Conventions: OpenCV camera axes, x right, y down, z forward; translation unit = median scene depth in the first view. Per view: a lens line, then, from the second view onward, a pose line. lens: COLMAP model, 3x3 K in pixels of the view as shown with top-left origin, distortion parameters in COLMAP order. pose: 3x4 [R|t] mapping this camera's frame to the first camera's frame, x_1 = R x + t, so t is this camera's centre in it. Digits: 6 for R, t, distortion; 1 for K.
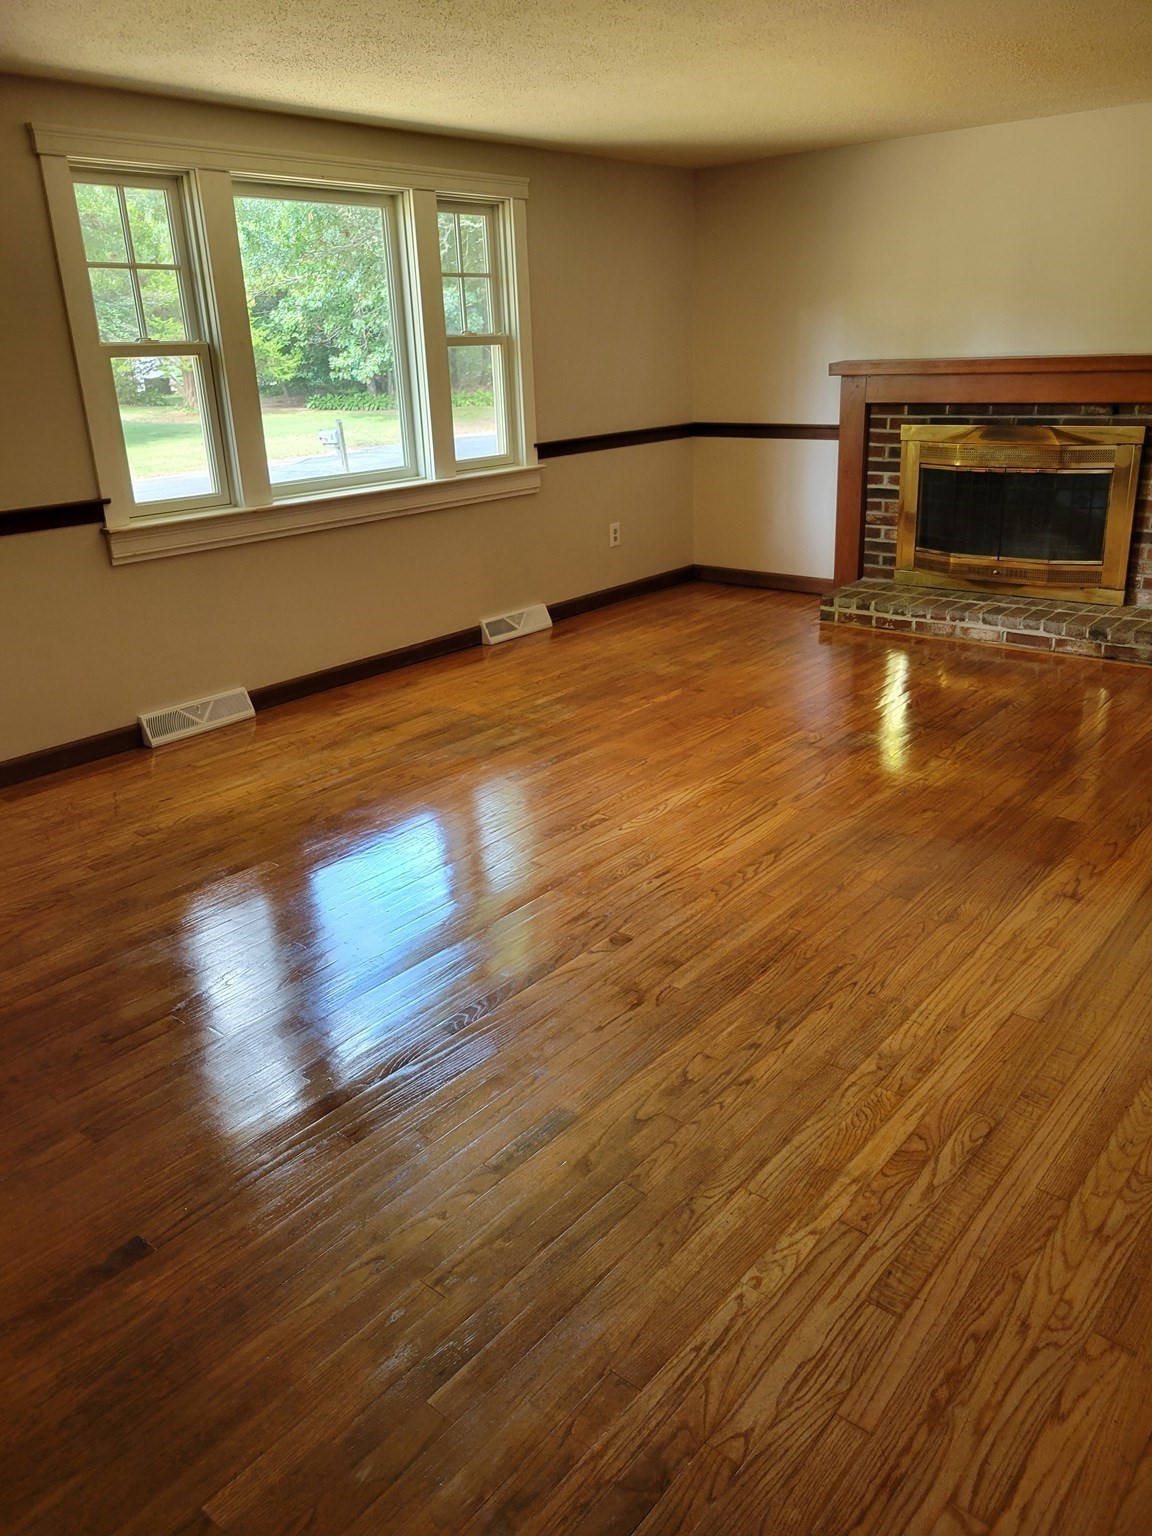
lens RADIAL K [[1162.9, 0, 576.8], [0, 1162.9, 755.0], [0, 0, 1]] dist [0.040392, 0.002553]
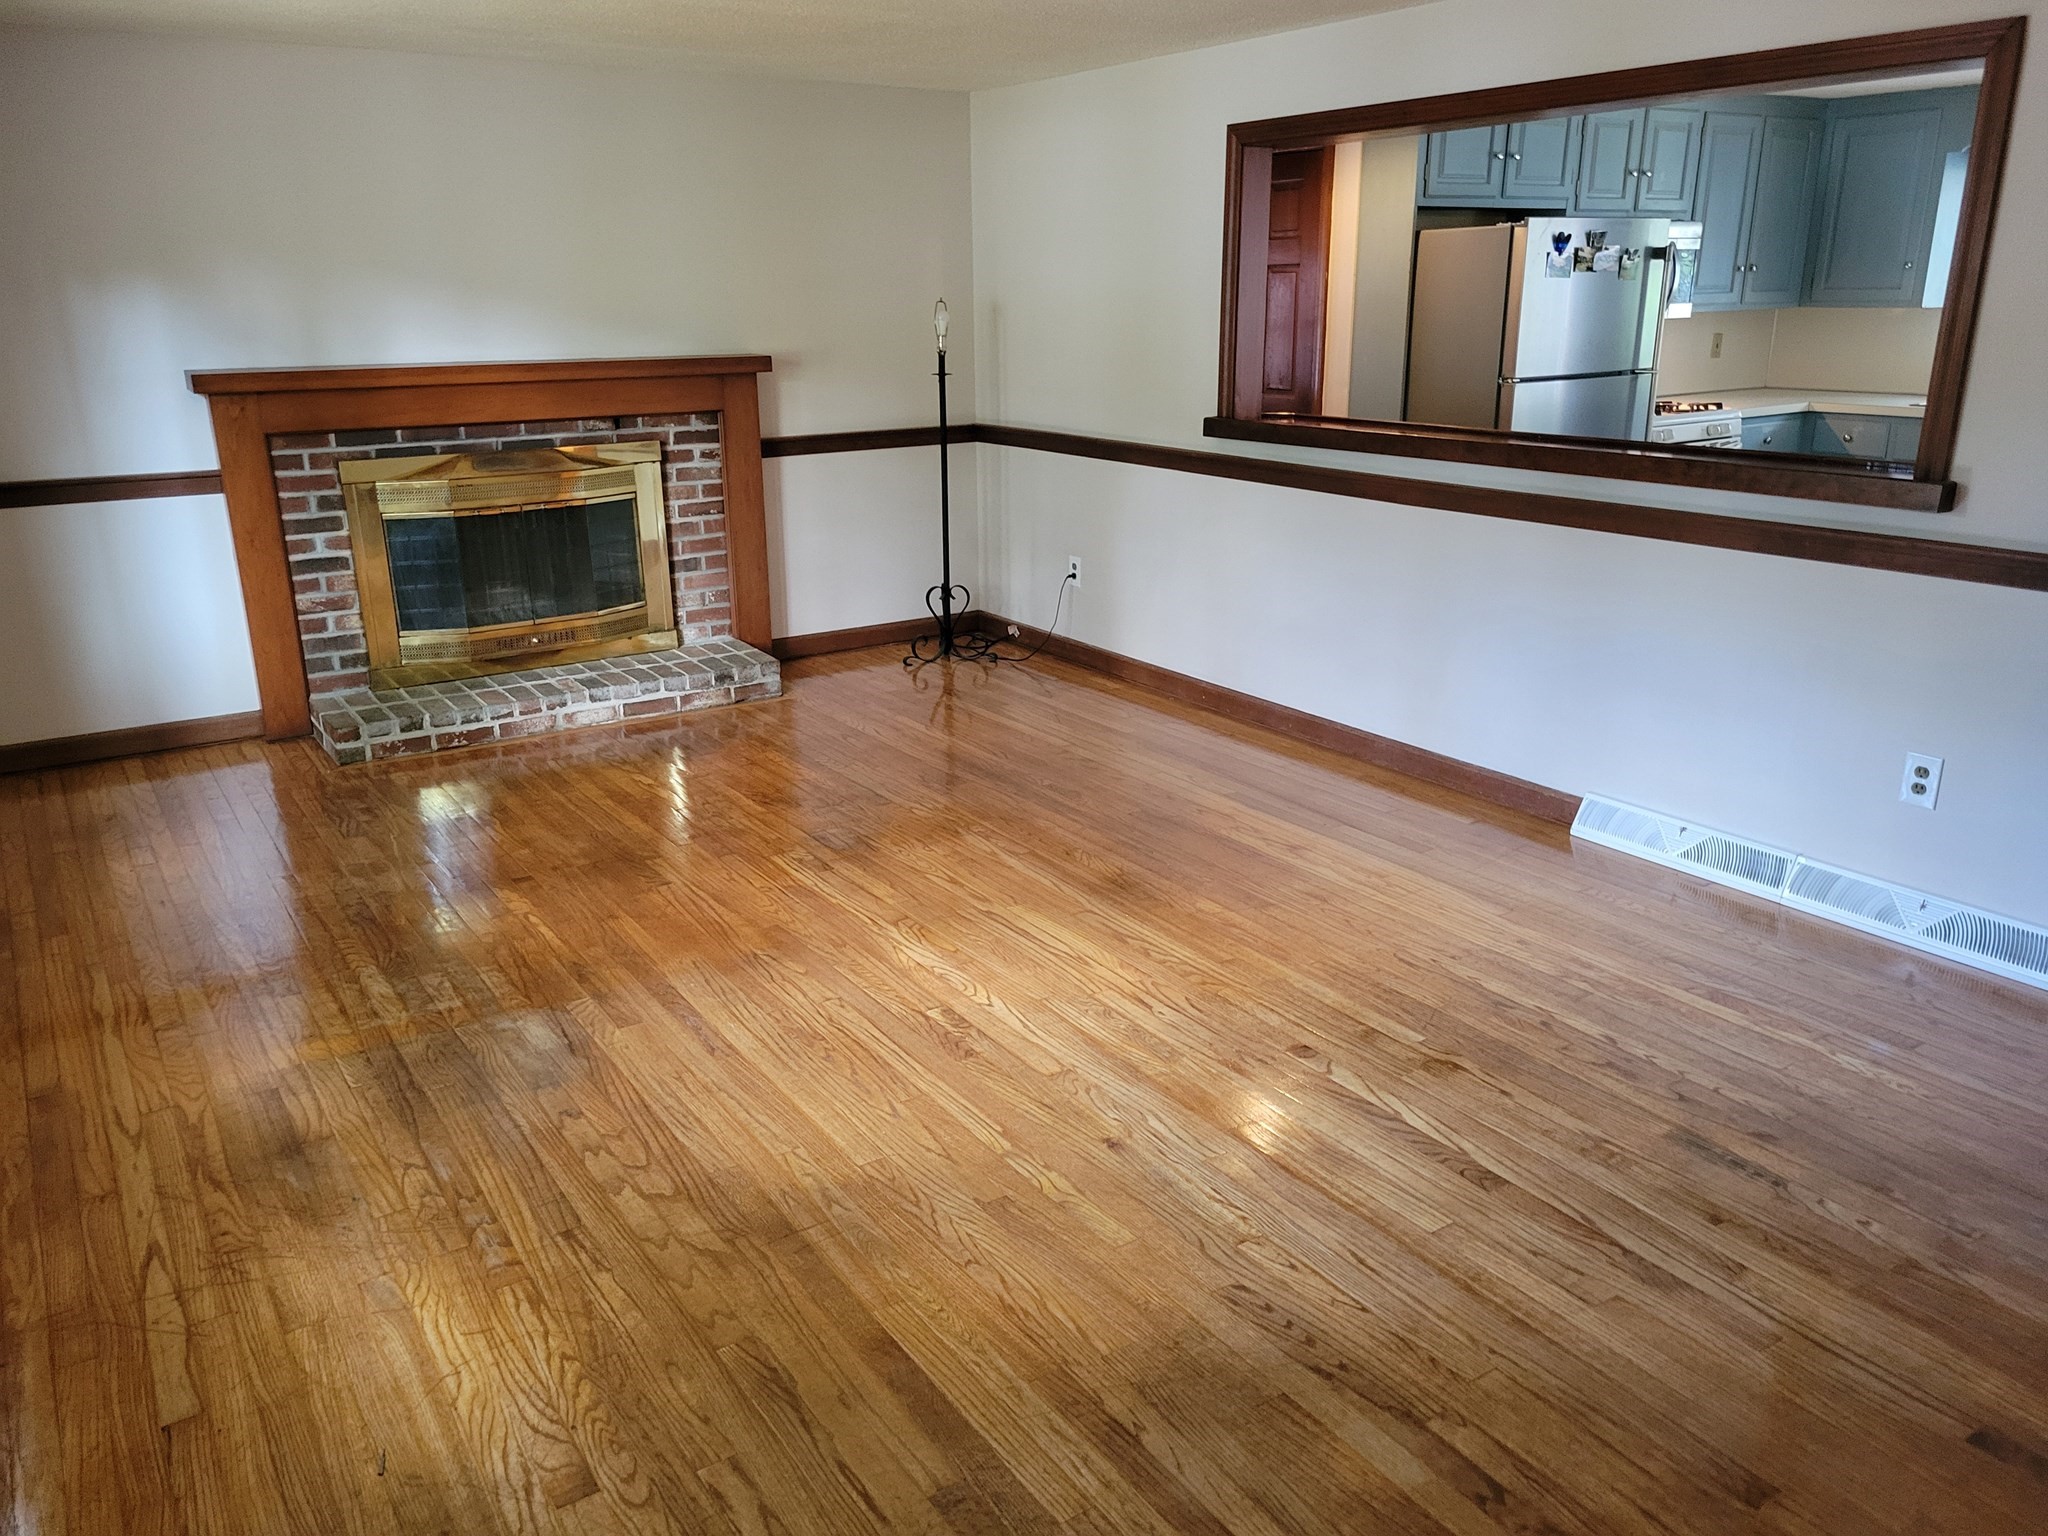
lens RADIAL K [[1550.5, 0, 1024.0], [0, 1550.5, 768.0], [0, 0, 1]] dist [0.040392, 0.002553]
pose [[0.283865, -0.255674, 0.924149, -0.540210], [0.326593, 0.931947, 0.157514, -0.144923], [-0.901531, 0.257109, 0.348048, 0.417042]]
